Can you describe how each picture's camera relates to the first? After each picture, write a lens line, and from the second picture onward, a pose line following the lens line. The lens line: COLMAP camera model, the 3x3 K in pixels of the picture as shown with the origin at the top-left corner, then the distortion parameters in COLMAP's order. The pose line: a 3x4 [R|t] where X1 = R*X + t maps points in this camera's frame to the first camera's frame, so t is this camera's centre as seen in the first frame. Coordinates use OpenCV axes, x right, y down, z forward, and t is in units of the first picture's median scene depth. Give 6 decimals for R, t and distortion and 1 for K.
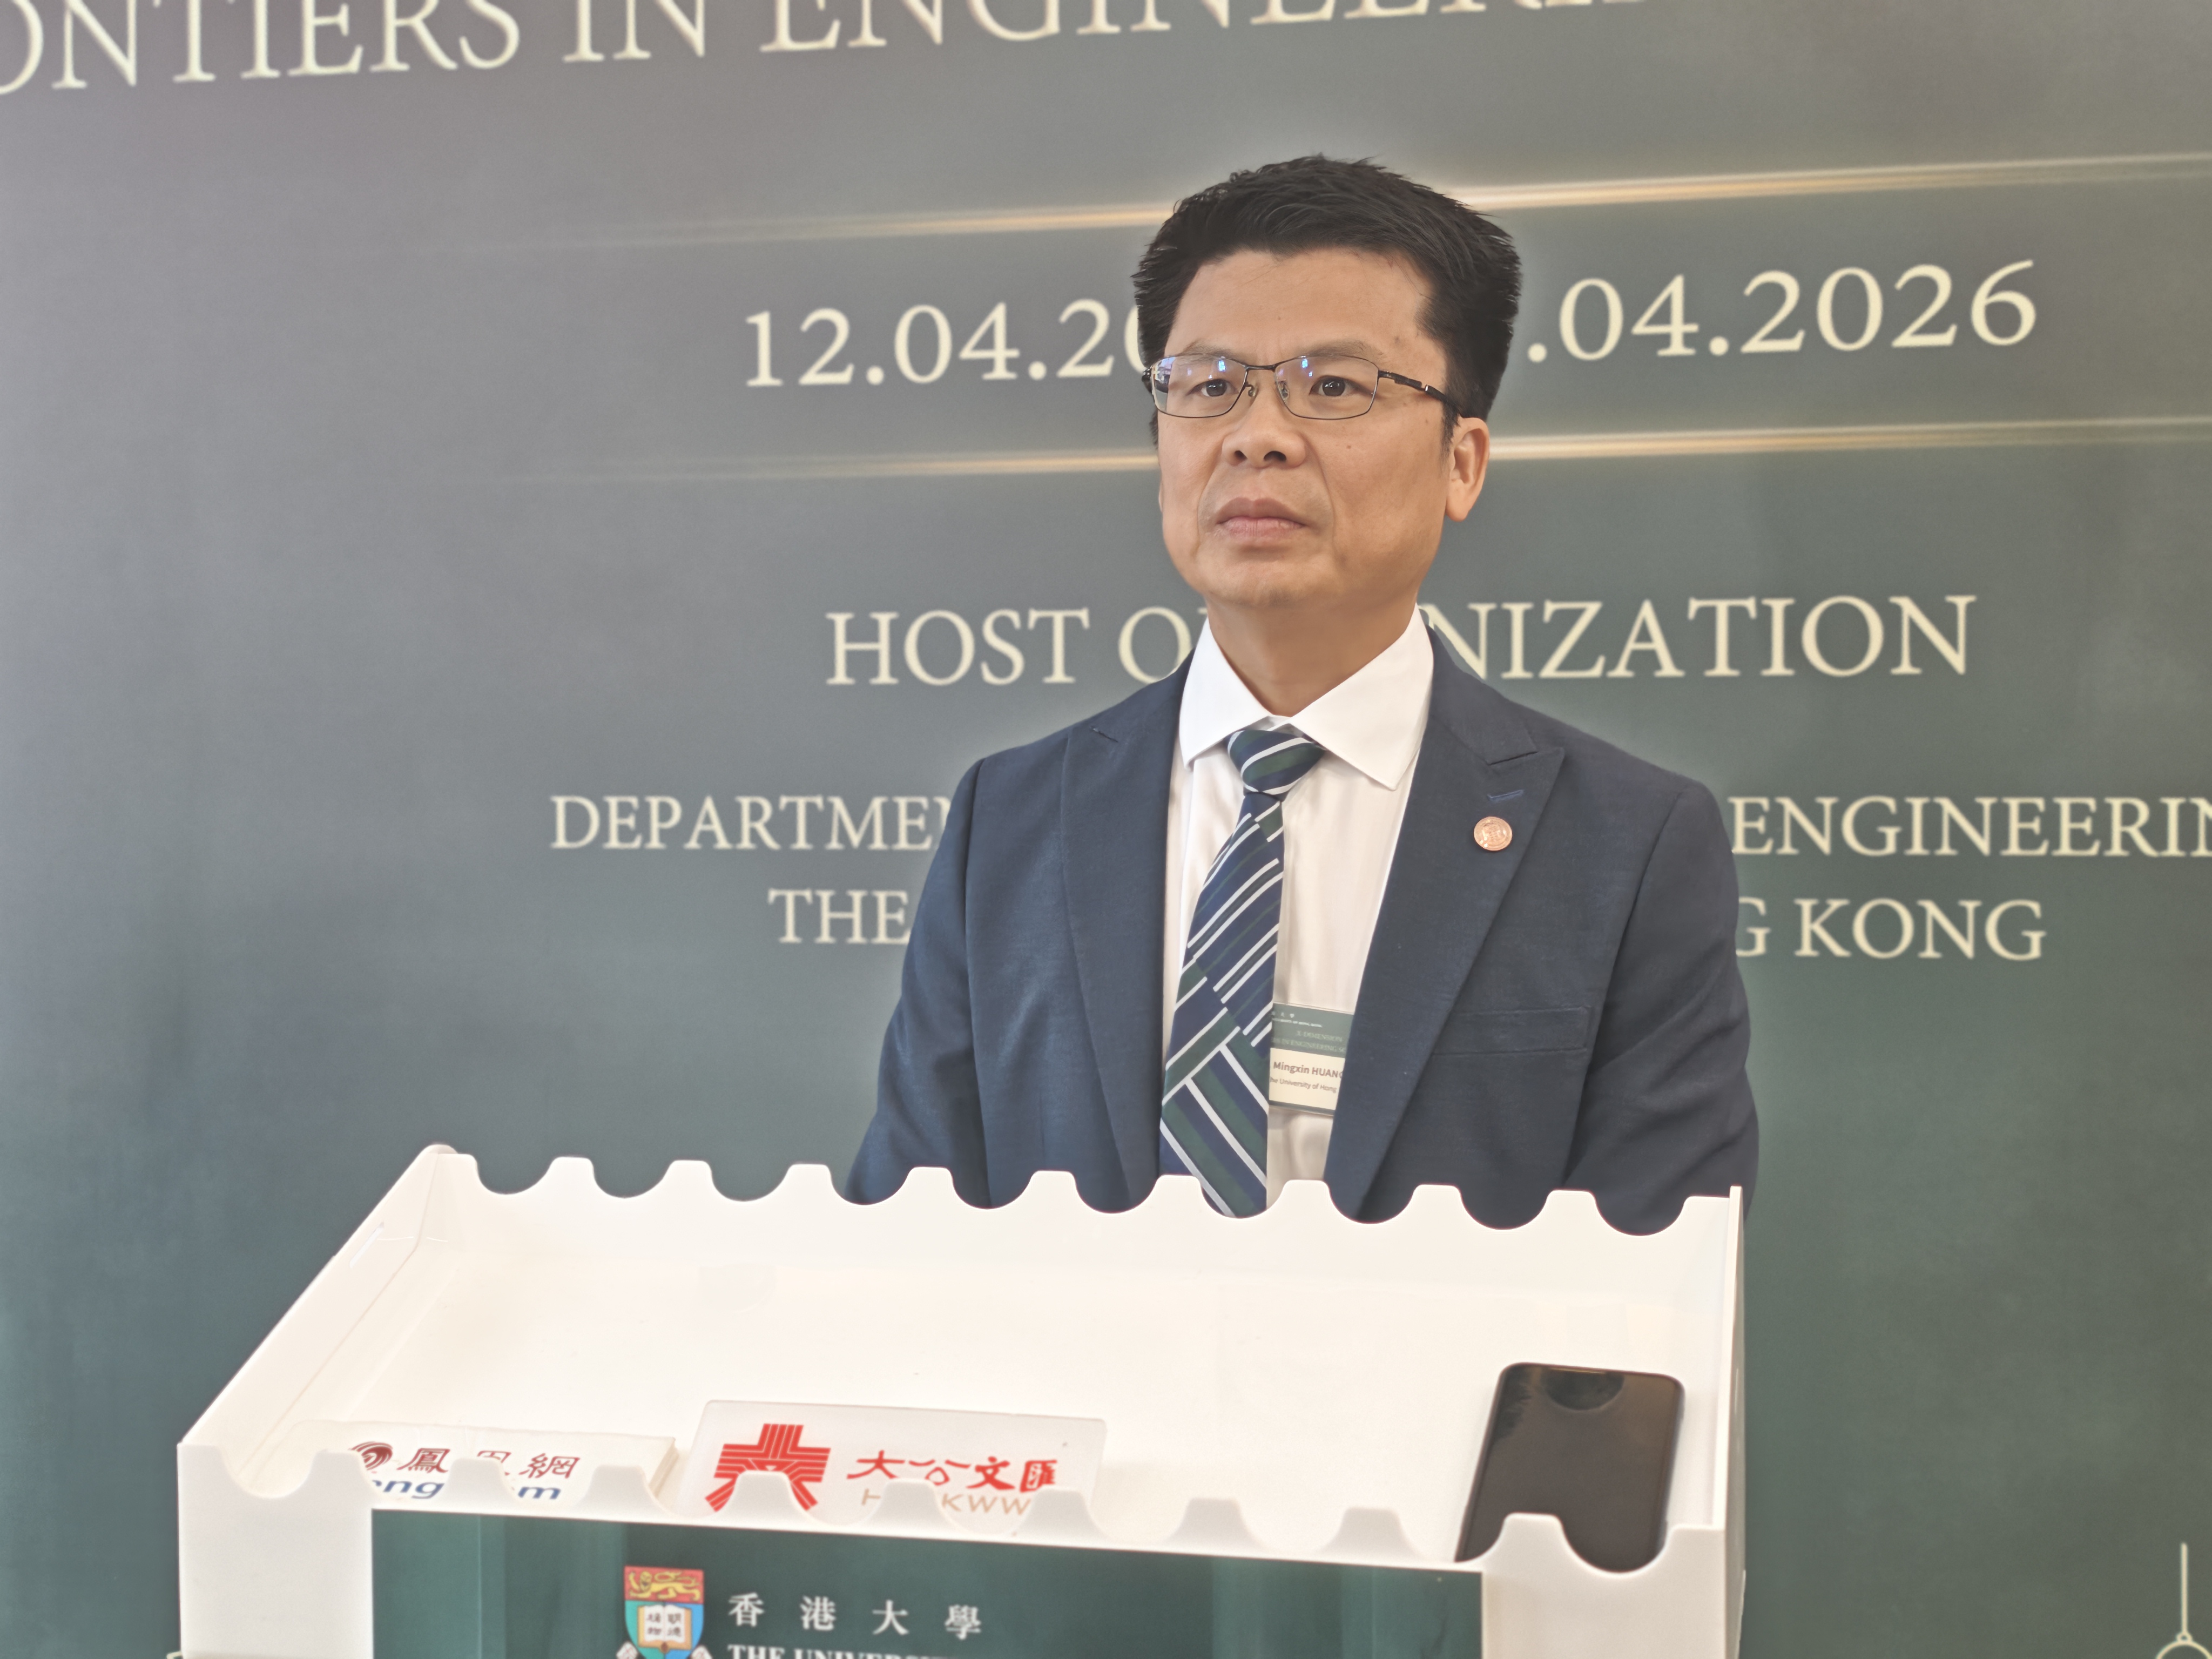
lens RADIAL K [[3244.0, 0, 1130.2], [0, 3244.0, 761.6], [0, 0, 1]] dist [0.148077, 0.000000]
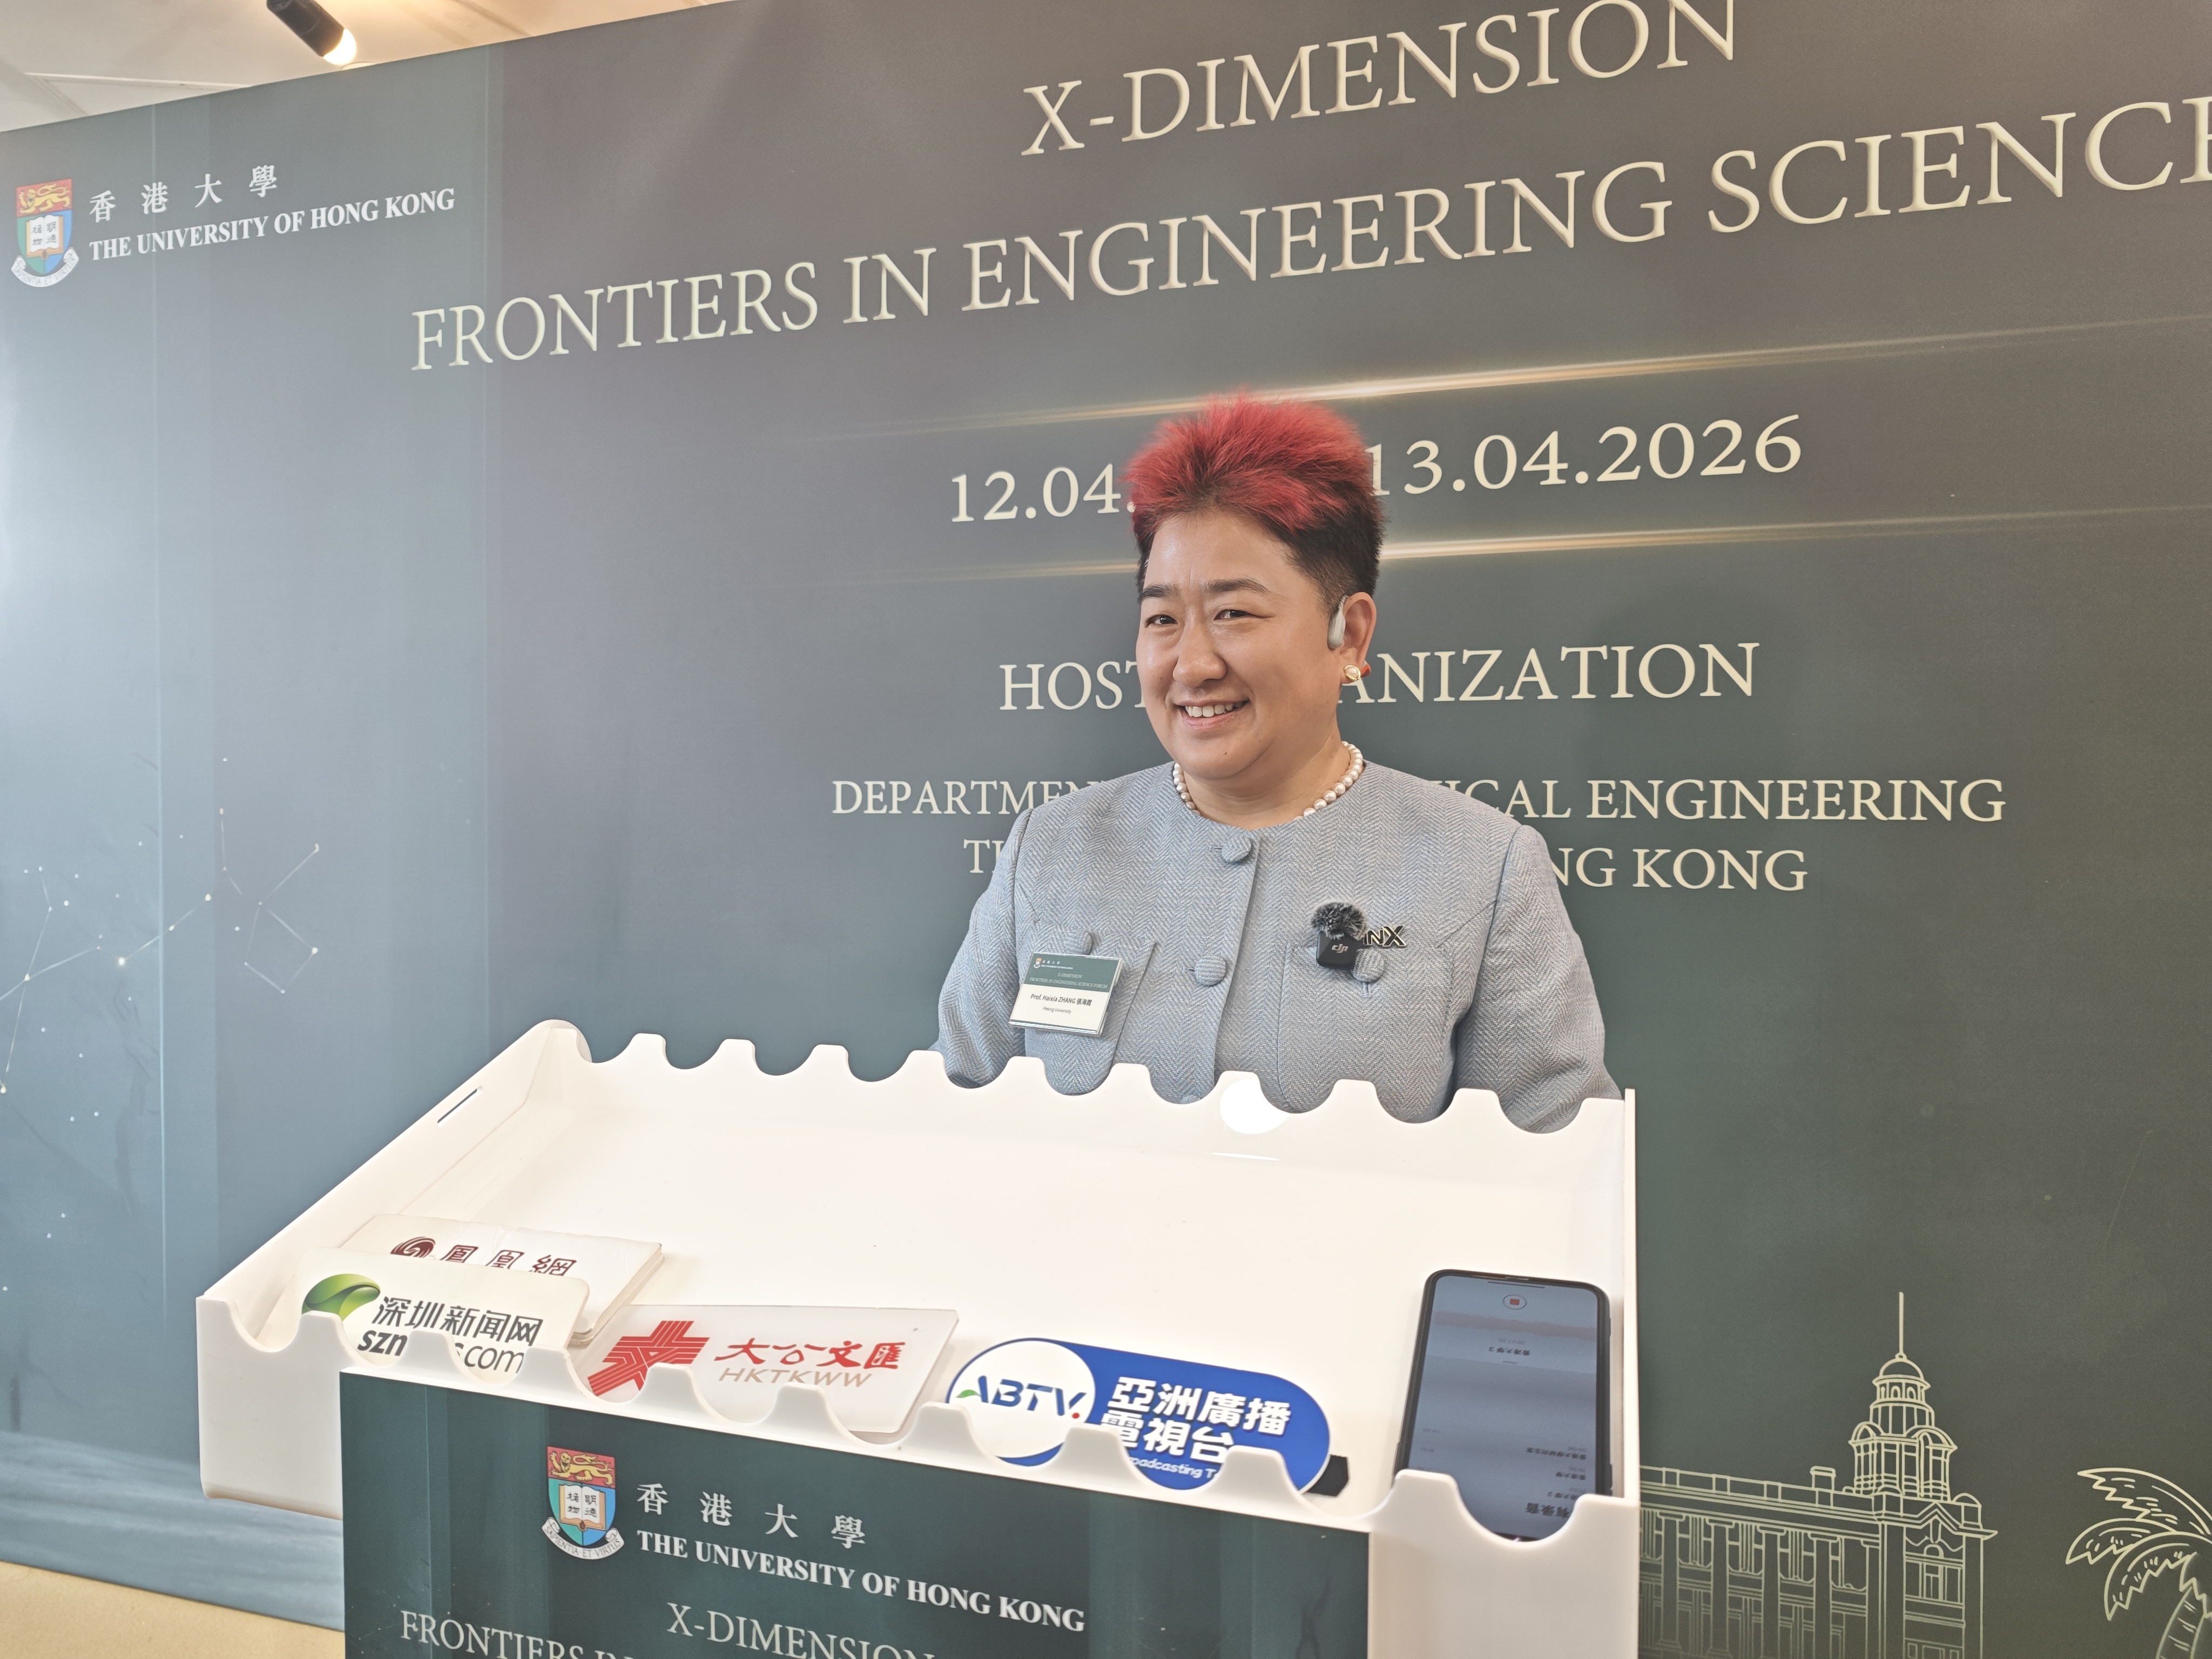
lens RADIAL K [[1553.2, 0, 1122.1], [0, 1553.2, 807.2], [0, 0, 1]] dist [0.005516, -0.002023]
pose [[0.995696, 0.005278, -0.092533, 0.037996], [-0.004757, 0.999972, 0.005853, 0.020036], [0.092561, -0.005387, 0.995692, 0.275289]]
